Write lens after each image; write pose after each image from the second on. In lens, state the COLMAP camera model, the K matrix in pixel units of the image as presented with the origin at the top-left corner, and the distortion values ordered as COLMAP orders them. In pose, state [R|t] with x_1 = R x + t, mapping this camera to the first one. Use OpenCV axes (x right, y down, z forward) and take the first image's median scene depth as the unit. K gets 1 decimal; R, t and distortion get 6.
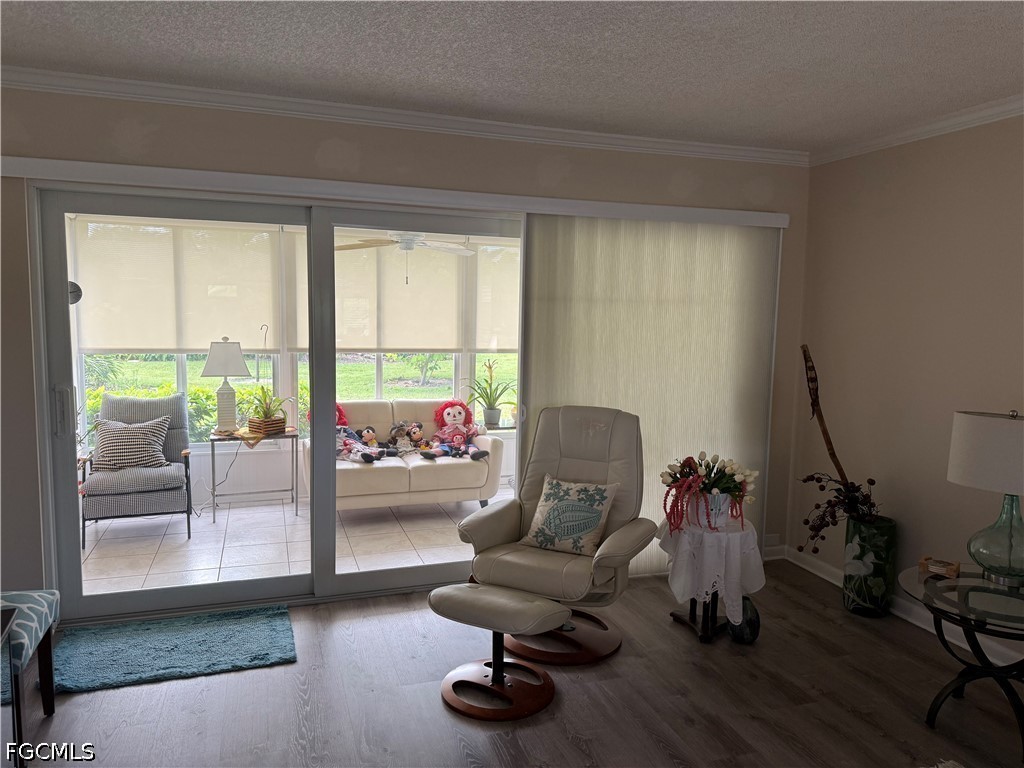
lens RADIAL K [[697.4, 0, 512.0], [0, 697.4, 384.0], [0, 0, 1]] dist [0.121415, -0.209250]
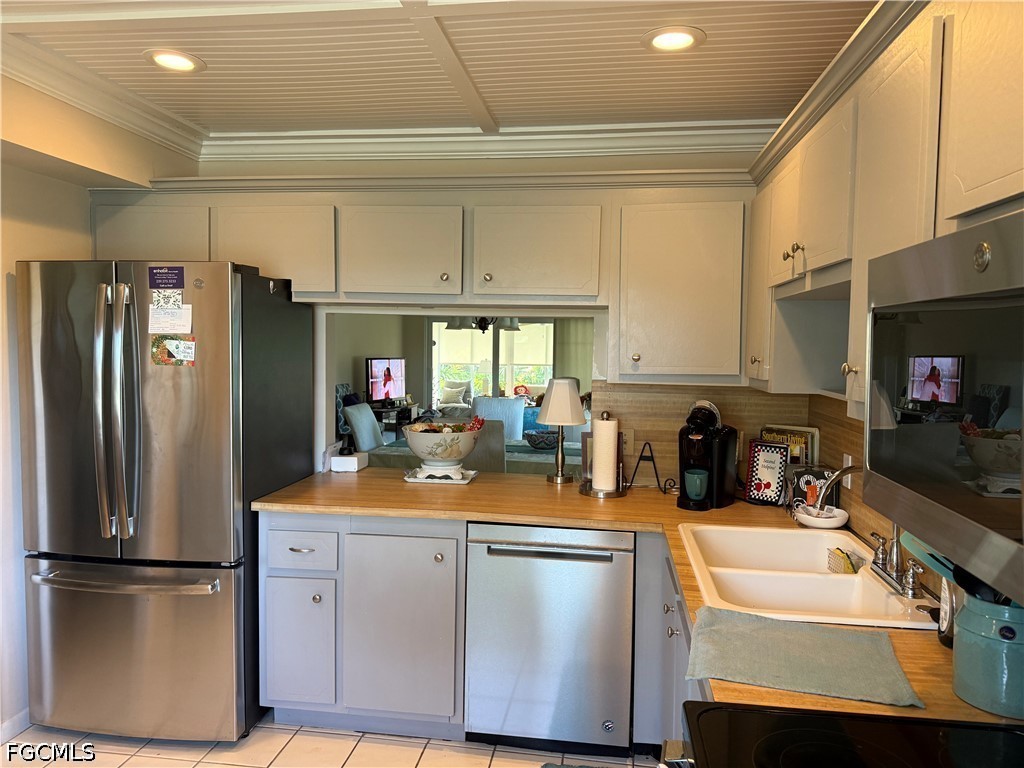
lens RADIAL K [[708.0, 0, 524.1], [0, 708.0, 382.6], [0, 0, 1]] dist [0.053727, -0.072883]
pose [[0.897736, 0.017113, -0.440201, 0.874282], [-0.042726, 0.997917, -0.048340, 0.143435], [0.438457, 0.062205, 0.896597, -1.279358]]
